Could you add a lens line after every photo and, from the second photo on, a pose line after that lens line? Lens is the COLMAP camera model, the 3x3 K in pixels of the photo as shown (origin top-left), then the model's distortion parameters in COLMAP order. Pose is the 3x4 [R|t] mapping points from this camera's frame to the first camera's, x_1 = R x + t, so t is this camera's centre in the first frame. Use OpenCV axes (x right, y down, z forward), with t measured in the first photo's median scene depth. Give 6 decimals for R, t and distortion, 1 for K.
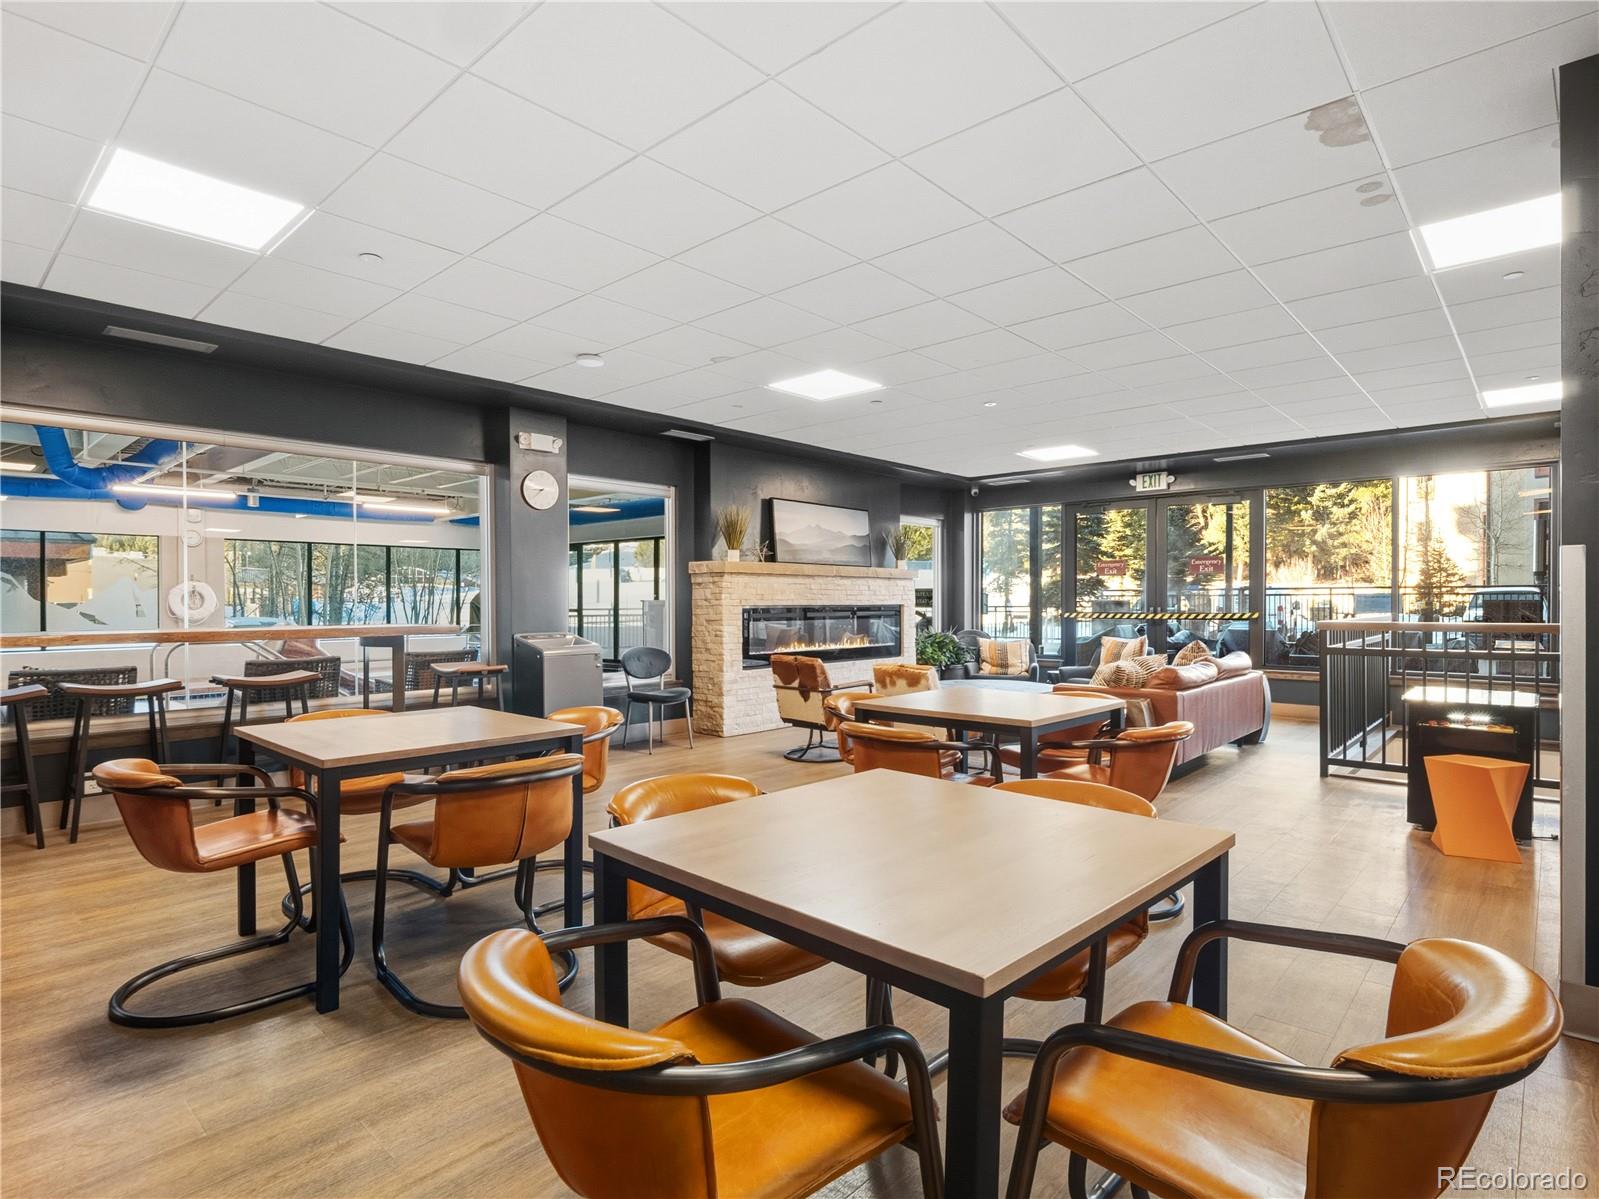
lens RADIAL K [[844.1, 0, 796.9], [0, 844.1, 601.1], [0, 0, 1]] dist [-0.005512, -0.000368]
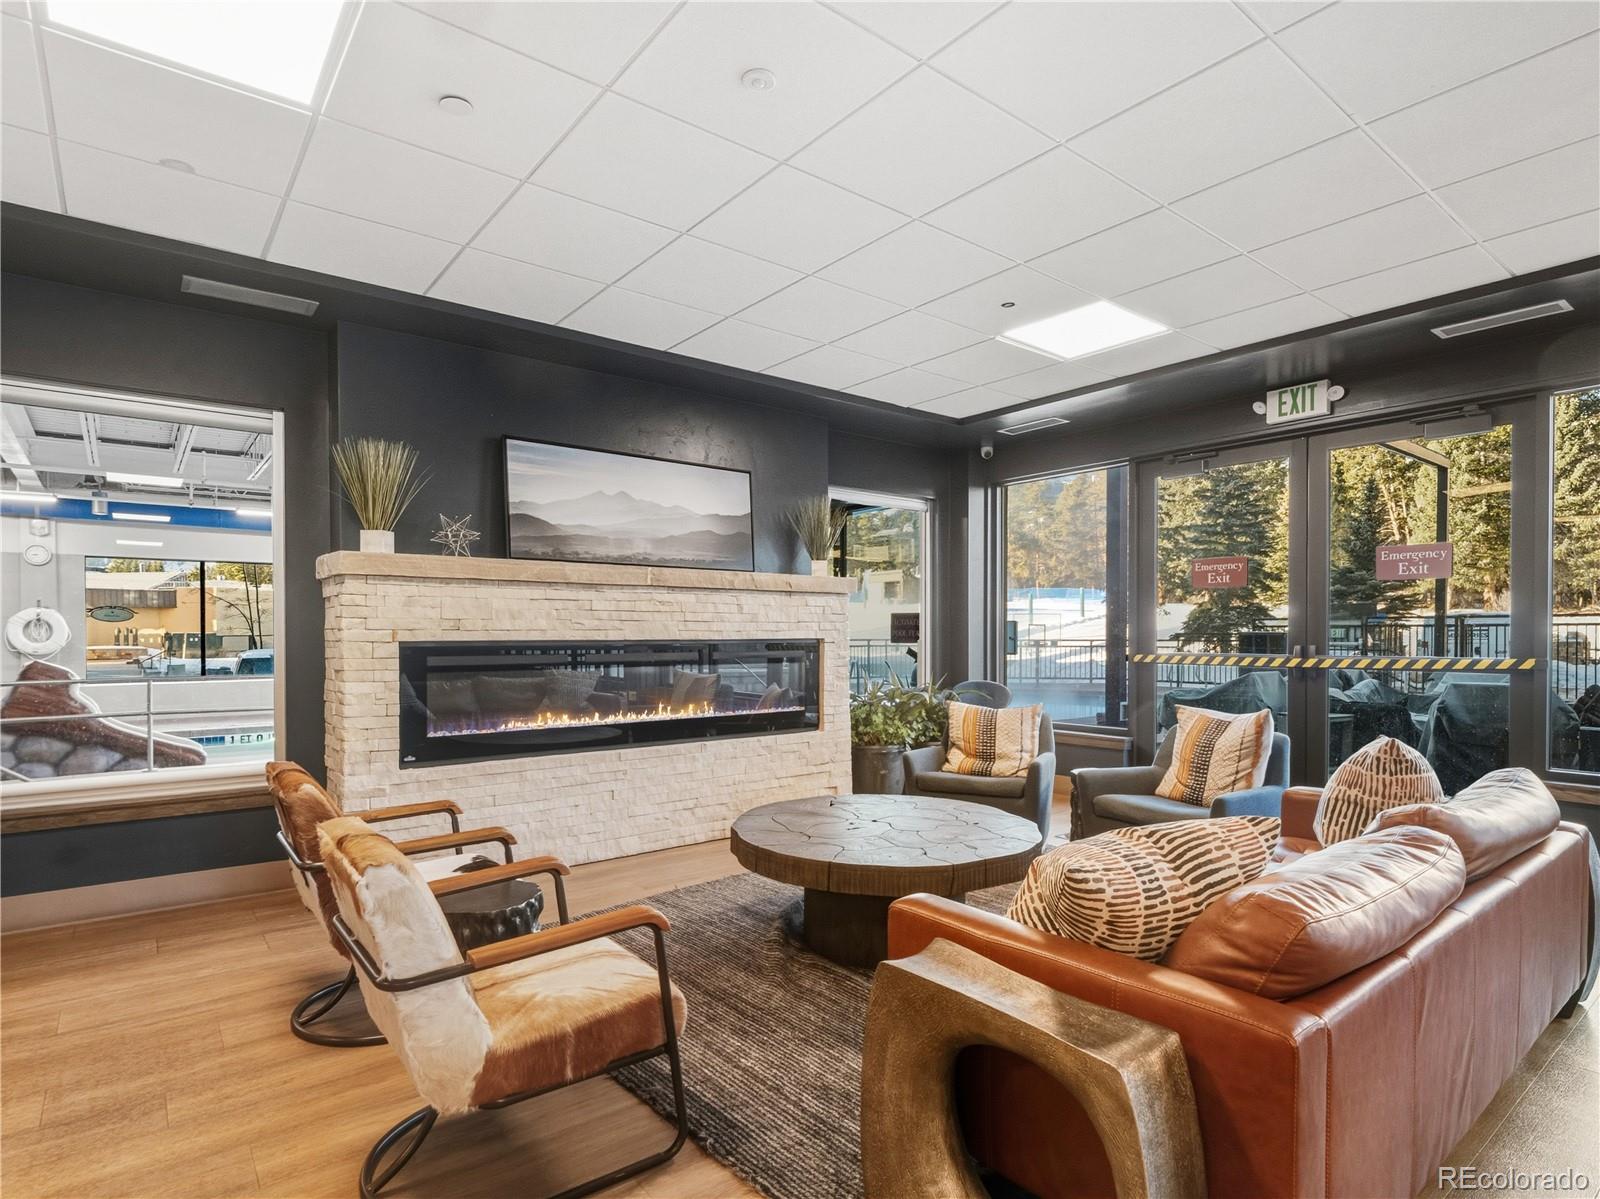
lens RADIAL K [[844.6, 0, 816.7], [0, 844.6, 637.5], [0, 0, 1]] dist [-0.005512, -0.000368]
pose [[0.987880, 0.001286, -0.155213, 0.207634], [-0.000587, 0.999989, 0.004548, 0.000311], [0.155217, -0.004401, 0.987871, 0.437856]]
